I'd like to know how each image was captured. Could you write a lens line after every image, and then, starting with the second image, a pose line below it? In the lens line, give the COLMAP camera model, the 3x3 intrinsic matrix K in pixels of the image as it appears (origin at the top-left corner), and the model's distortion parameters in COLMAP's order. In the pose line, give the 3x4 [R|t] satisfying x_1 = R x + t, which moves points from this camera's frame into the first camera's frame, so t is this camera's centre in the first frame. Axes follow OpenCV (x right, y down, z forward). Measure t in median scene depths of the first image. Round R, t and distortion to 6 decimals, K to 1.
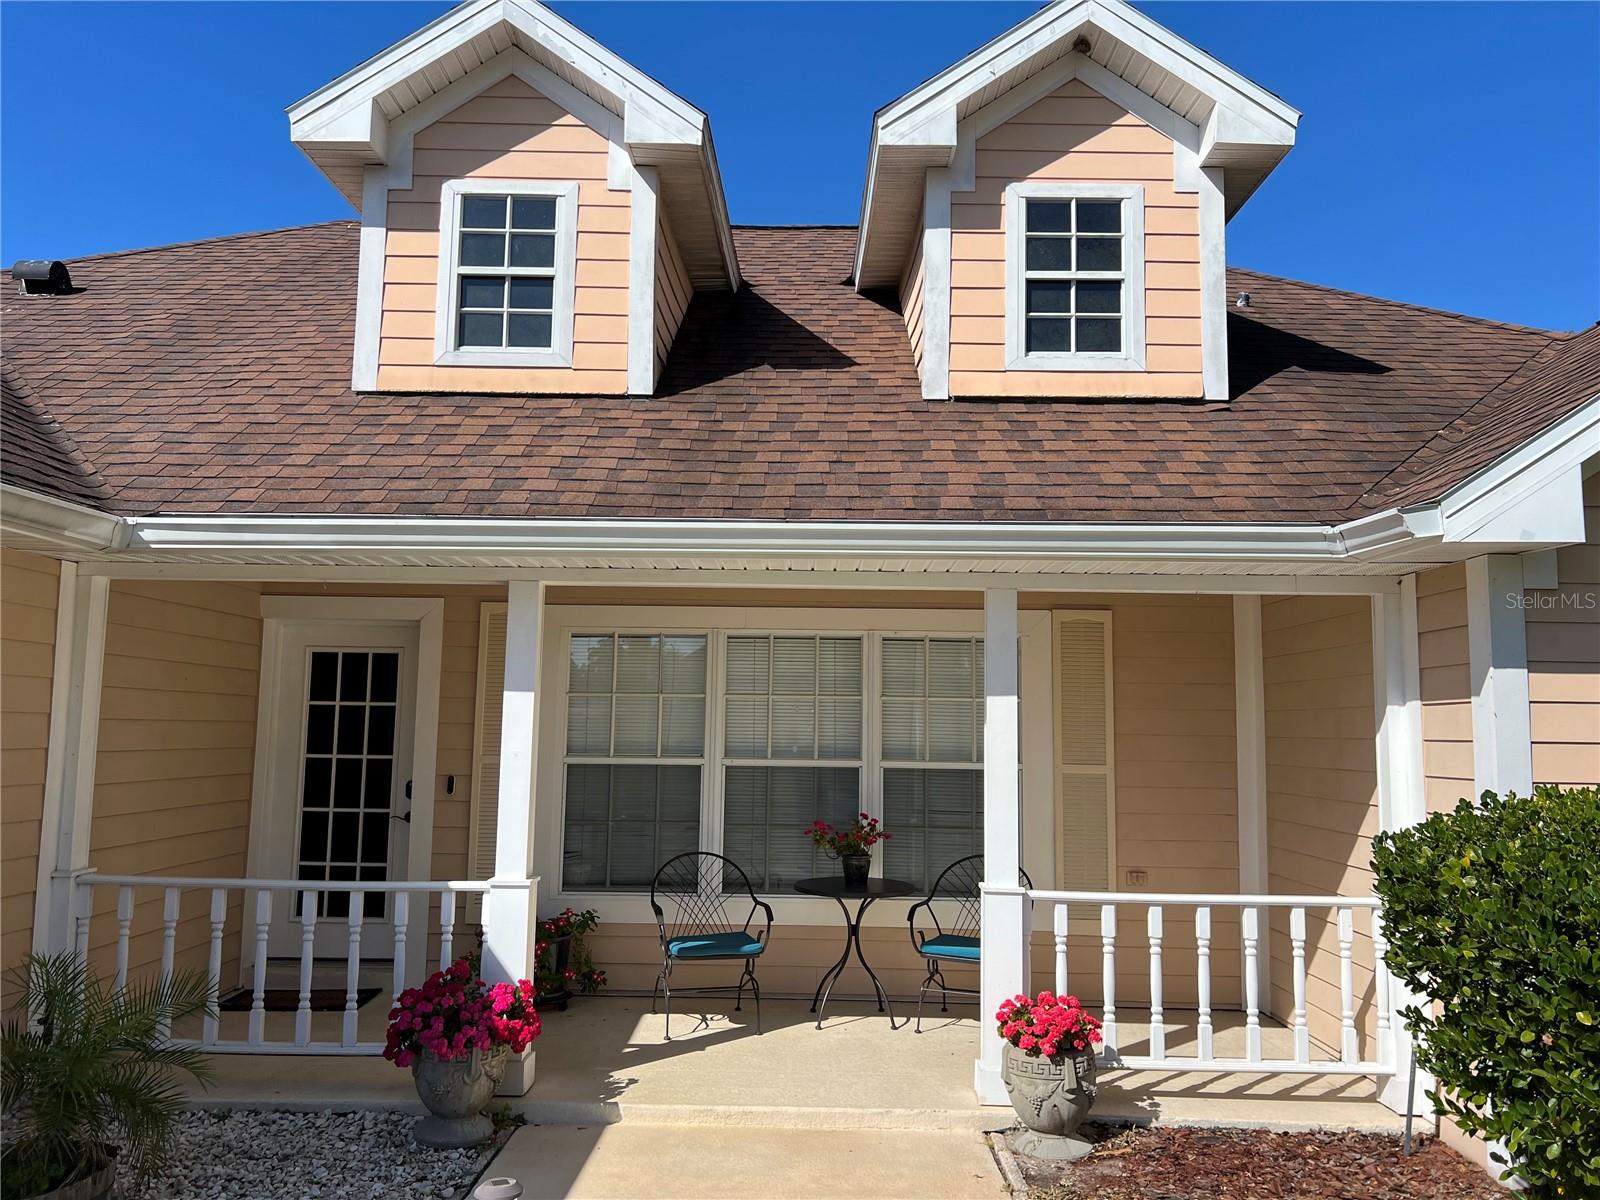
lens RADIAL K [[1221.8, 0, 787.1], [0, 1221.8, 593.6], [0, 0, 1]] dist [0.057222, -0.025815]
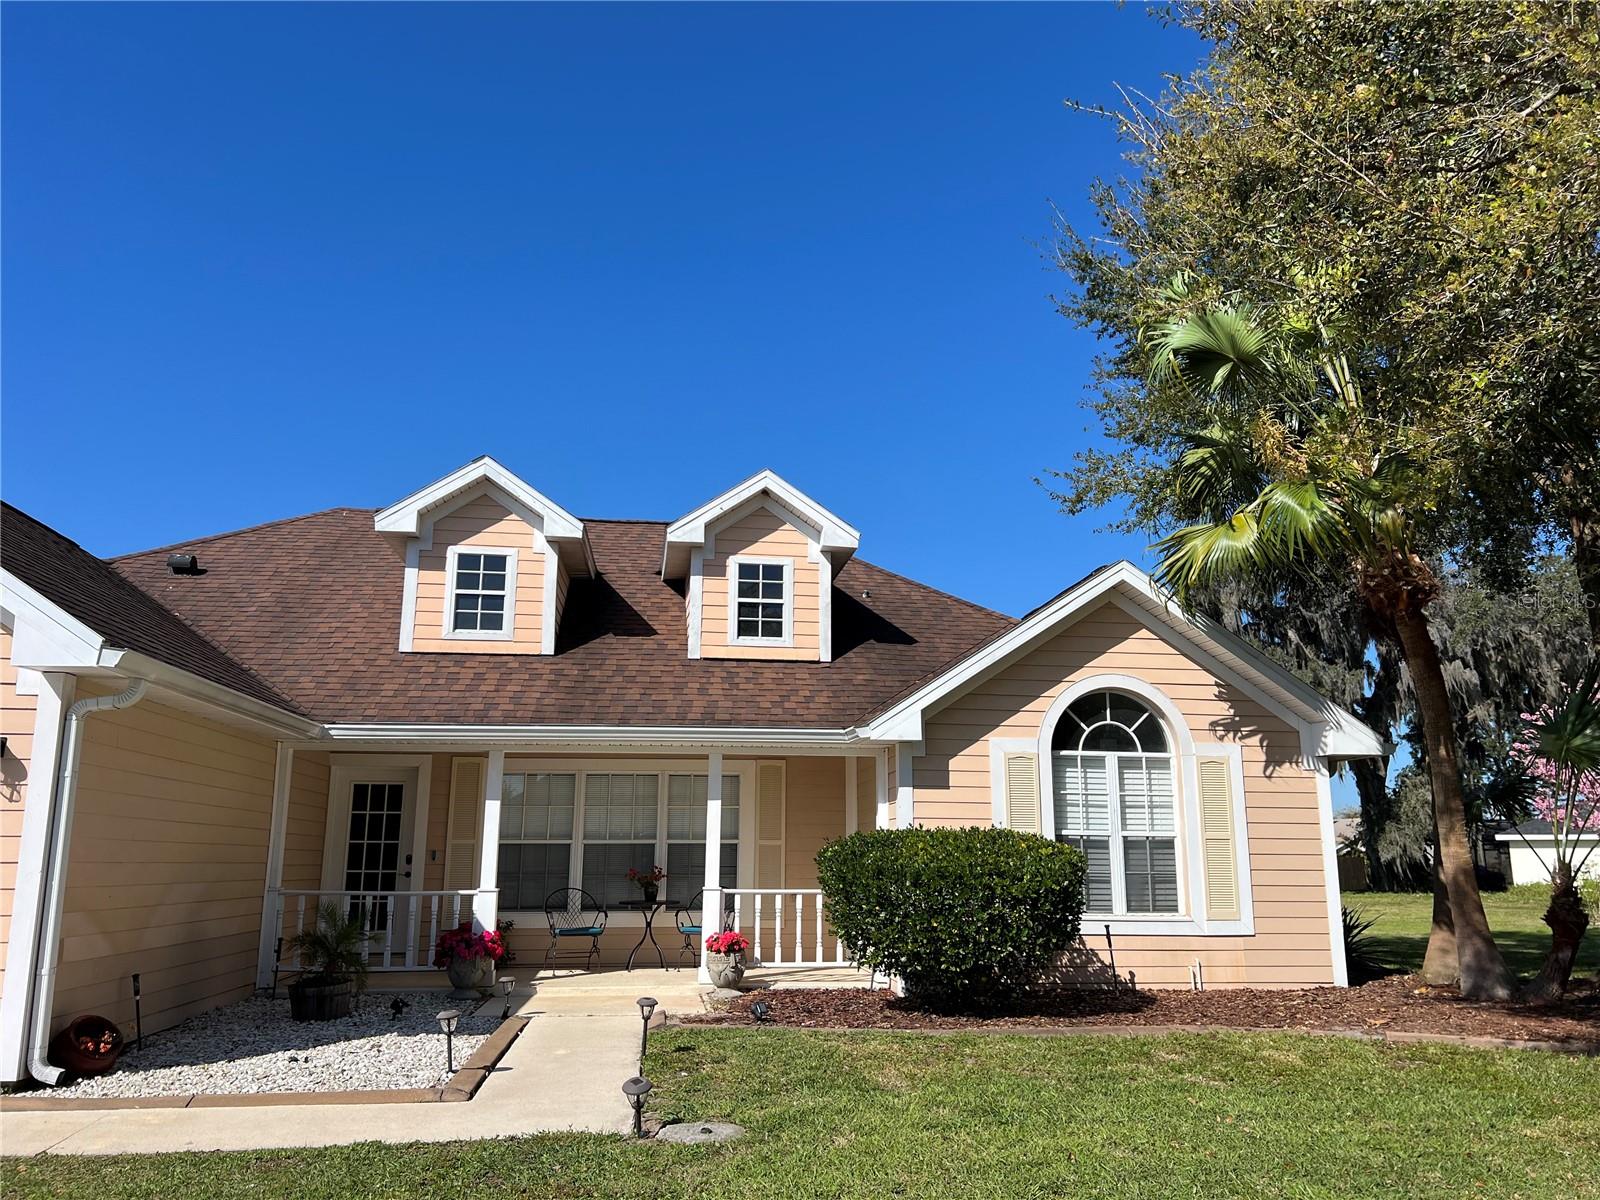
lens RADIAL K [[1221.8, 0, 821.3], [0, 1221.8, 596.9], [0, 0, 1]] dist [0.057222, -0.025815]
pose [[0.987193, 0.020733, 0.158180, 0.004850], [-0.004669, 0.994849, -0.101256, -0.054319], [-0.159465, 0.099220, 0.982205, -1.076488]]
